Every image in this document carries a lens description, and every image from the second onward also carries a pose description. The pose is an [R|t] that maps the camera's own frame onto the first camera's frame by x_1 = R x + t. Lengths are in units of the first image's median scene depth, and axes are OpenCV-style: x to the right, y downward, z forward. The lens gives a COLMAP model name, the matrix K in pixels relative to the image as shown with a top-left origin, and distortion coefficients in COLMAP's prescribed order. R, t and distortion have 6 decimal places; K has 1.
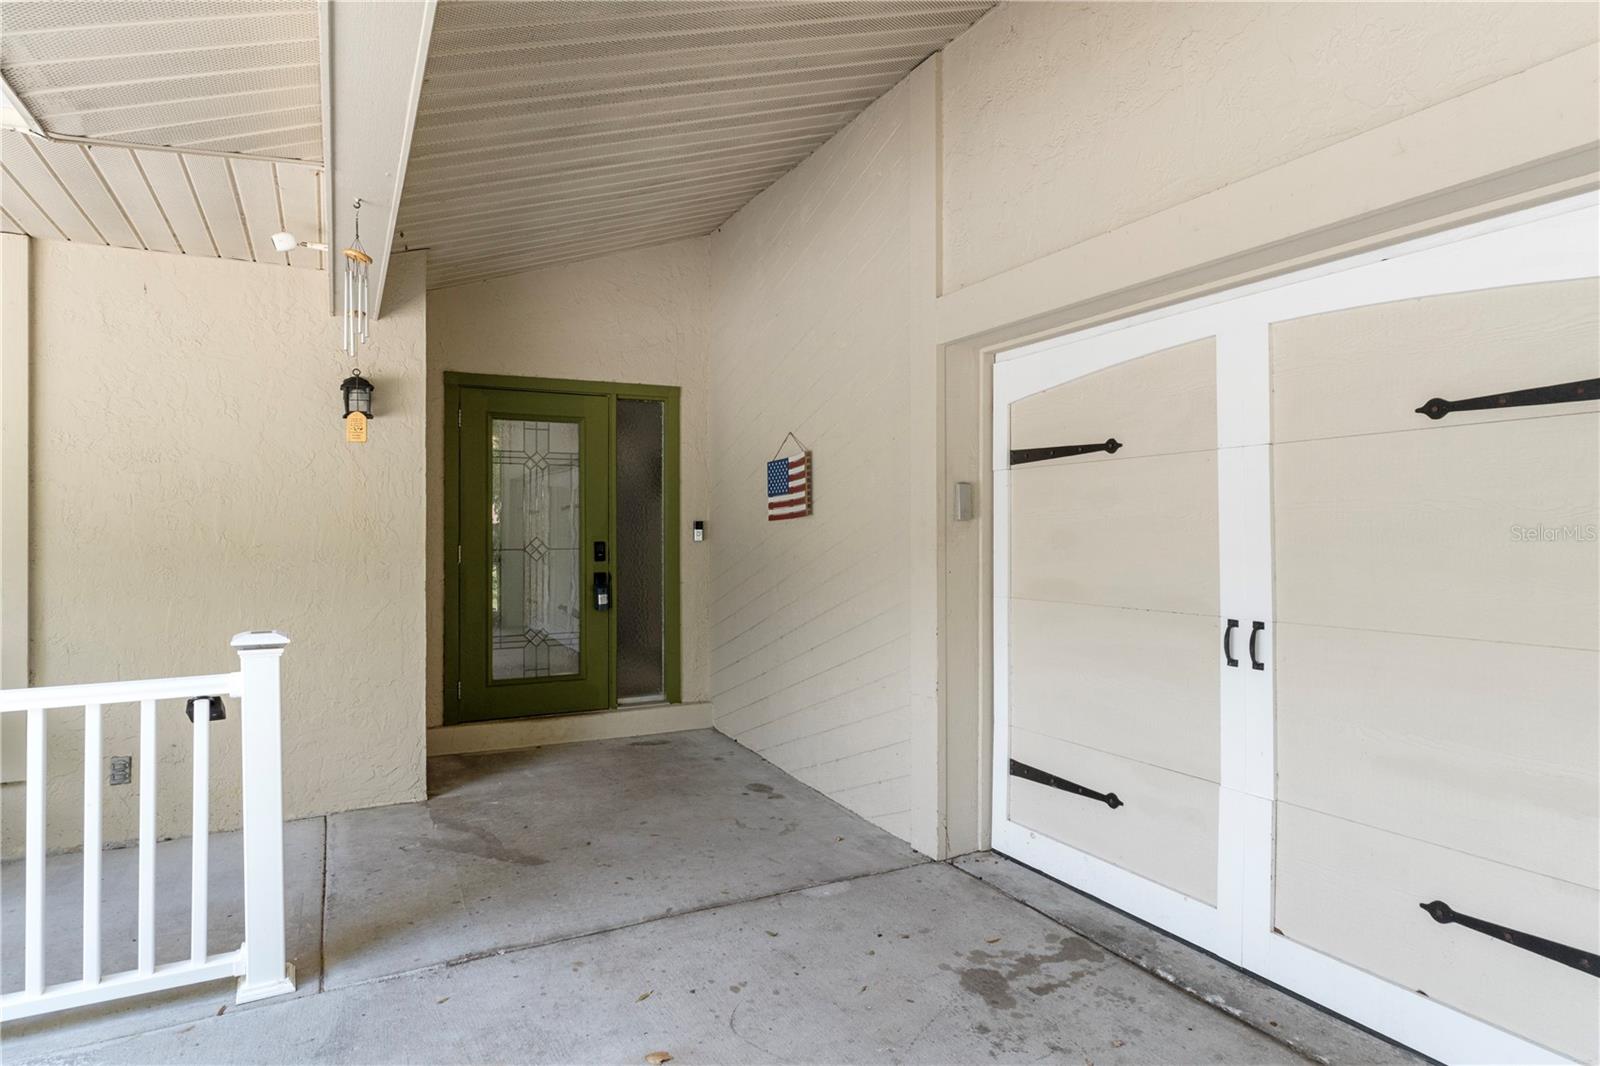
lens RADIAL K [[911.7, 0, 800.0], [0, 911.7, 533.0], [0, 0, 1]] dist [0.000311, -0.000027]
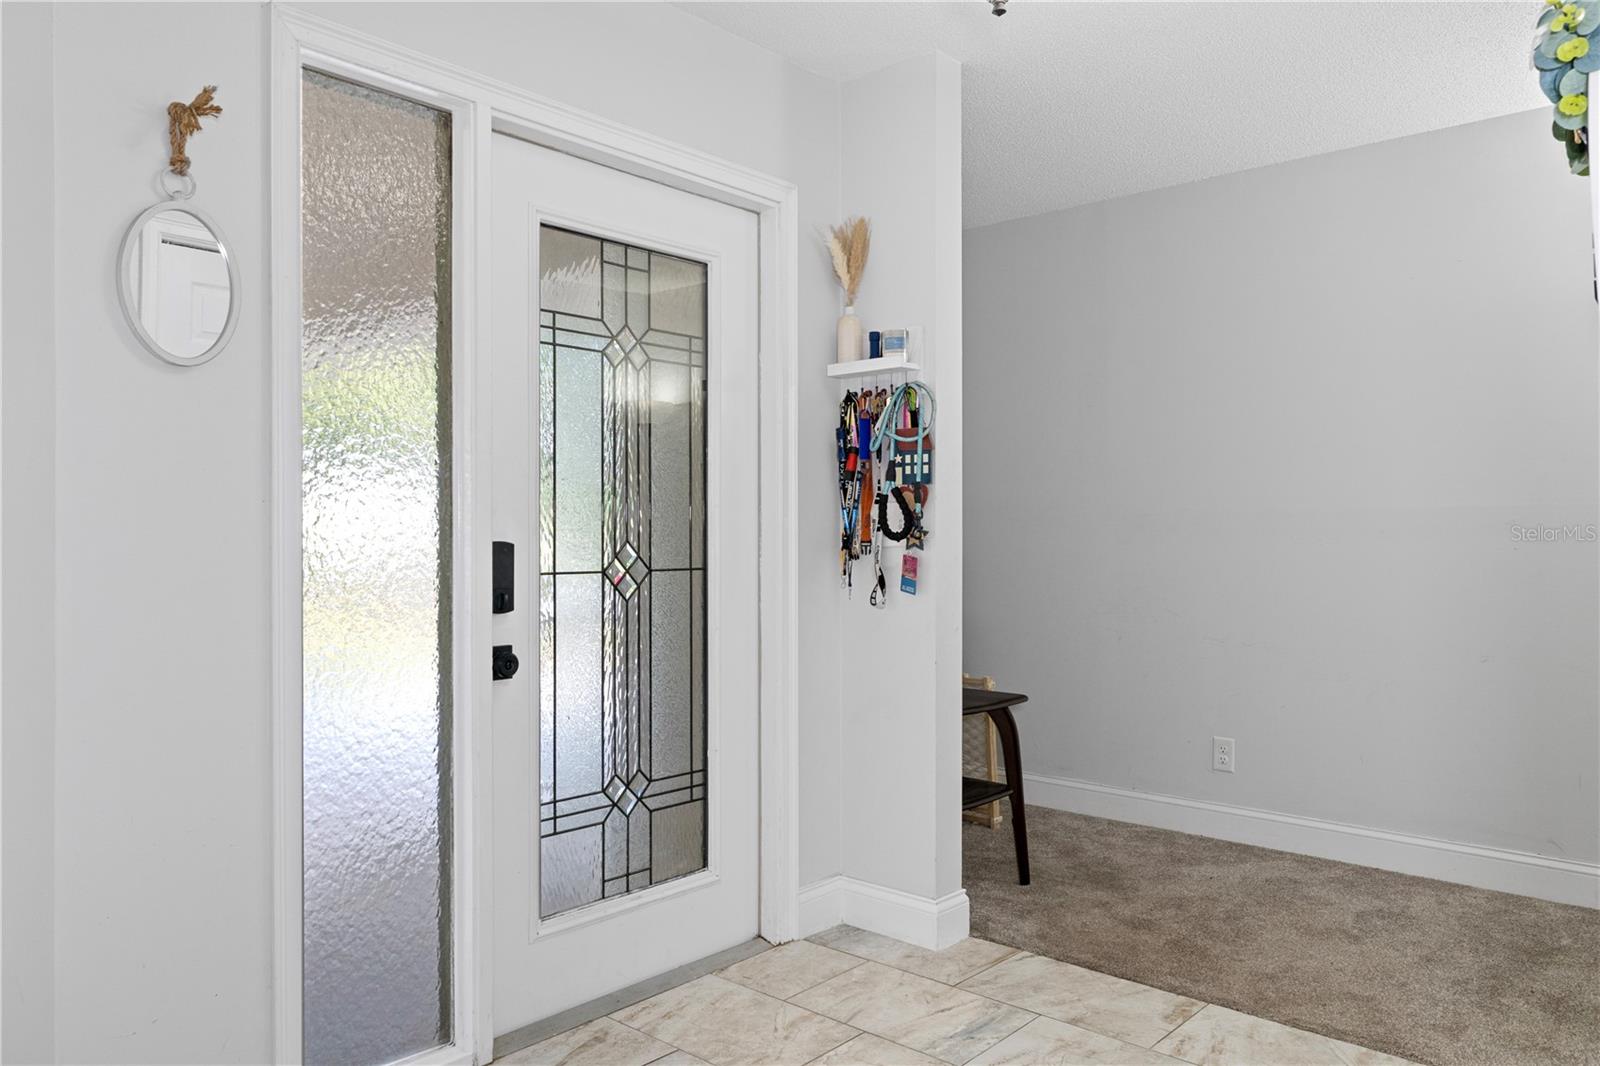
lens RADIAL K [[1086.3, 0, 796.7], [0, 1086.3, 526.9], [0, 0, 1]] dist [0.002075, -0.000411]
pose [[0.936021, 0.004533, 0.351915, -0.508698], [-0.001430, 0.999958, -0.009075, 0.004447], [-0.351941, 0.007991, 0.935988, 0.705059]]
